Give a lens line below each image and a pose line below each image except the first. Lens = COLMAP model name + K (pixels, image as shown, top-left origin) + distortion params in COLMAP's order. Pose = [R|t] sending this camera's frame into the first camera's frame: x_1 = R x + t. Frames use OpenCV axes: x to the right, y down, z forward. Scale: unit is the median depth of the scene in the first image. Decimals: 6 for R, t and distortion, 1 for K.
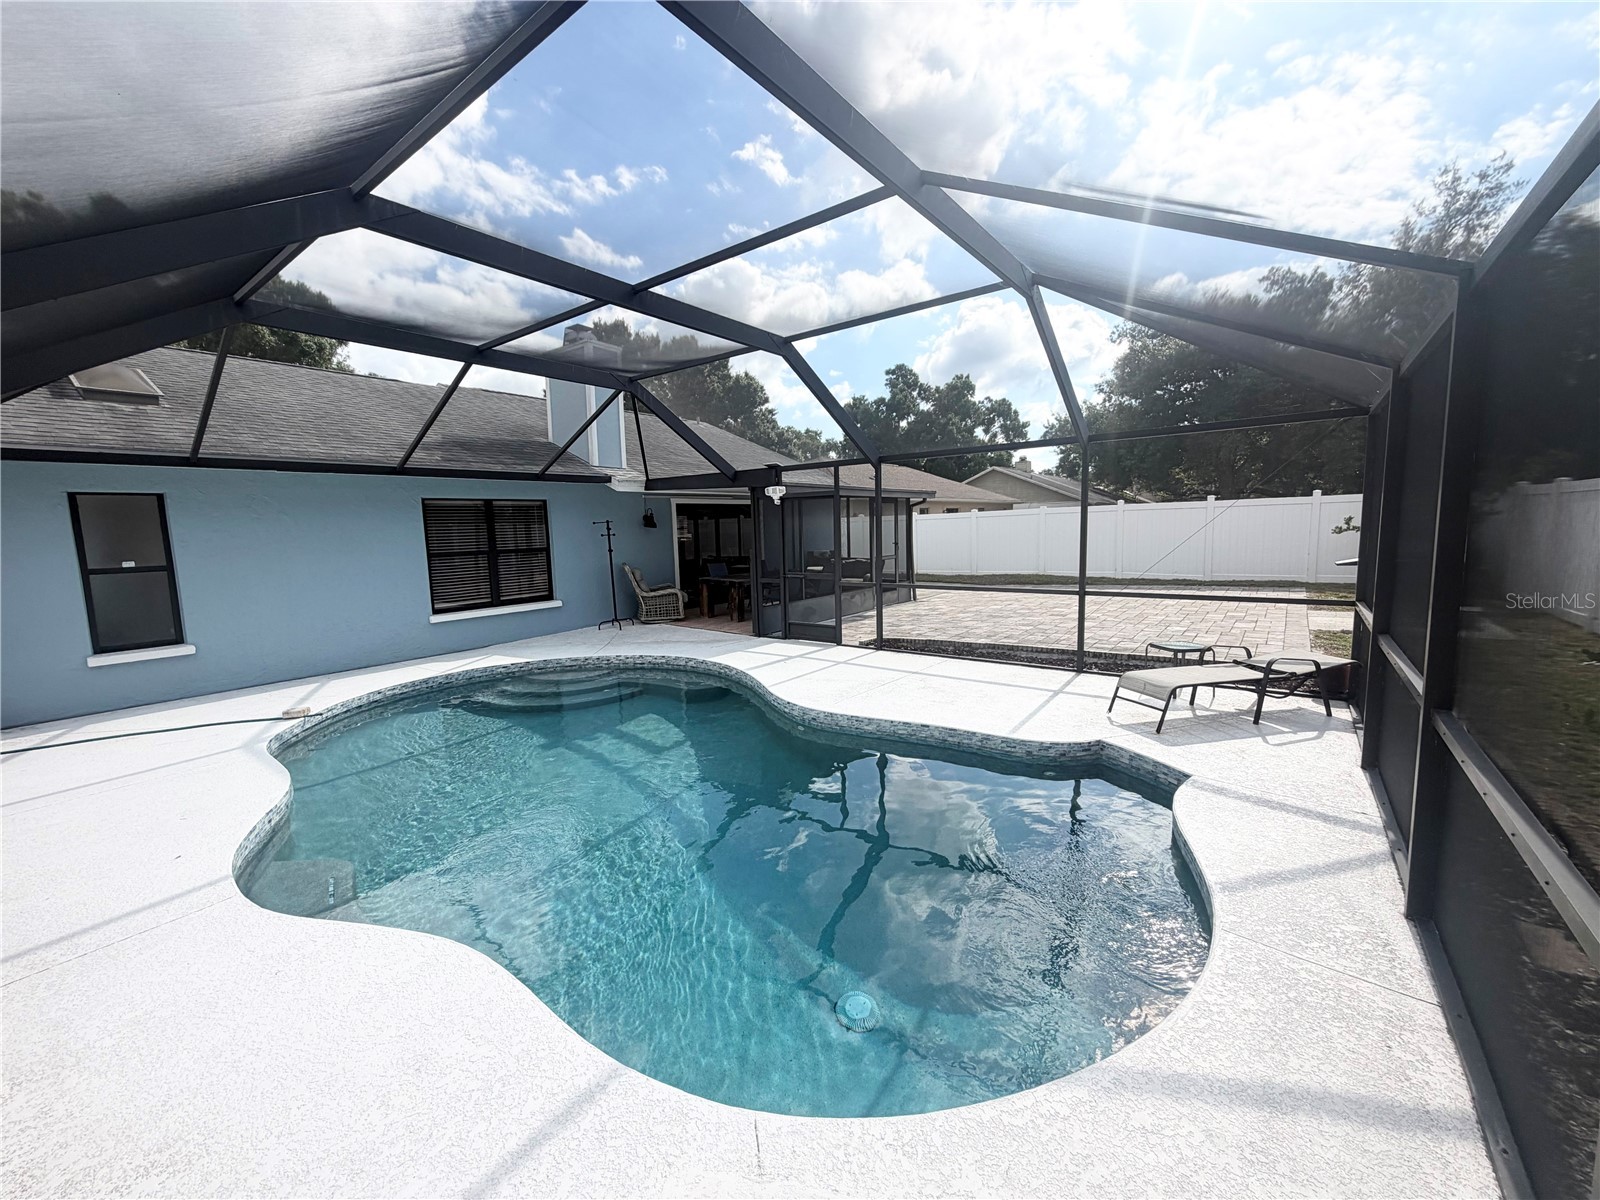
lens RADIAL K [[638.1, 0, 794.5], [0, 638.1, 601.1], [0, 0, 1]] dist [0.001840, 0.000019]
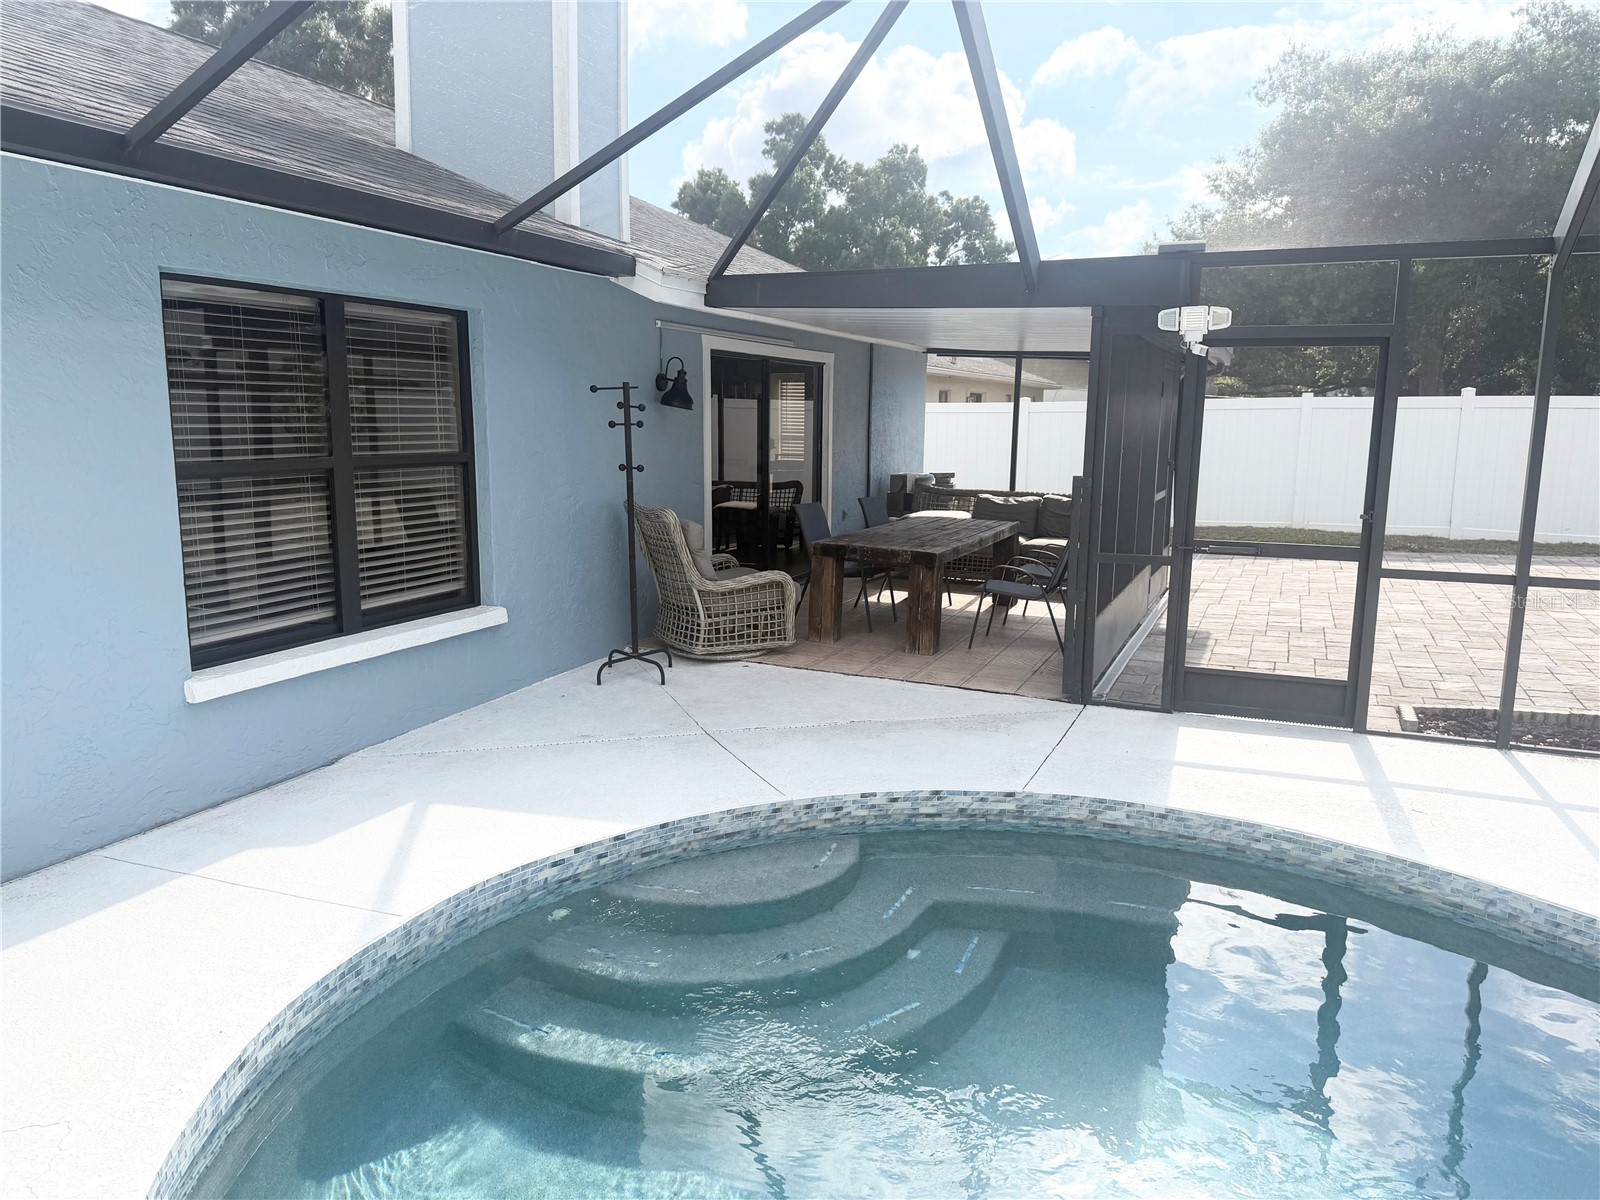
lens RADIAL K [[1134.6, 0, 800.1], [0, 1134.6, 599.7], [0, 0, 1]] dist [0.030672, -0.008330]
pose [[0.967583, -0.004419, 0.252516, -0.316371], [-0.005616, 0.999223, 0.039004, -0.026016], [-0.252493, -0.039157, 0.966806, 0.309572]]
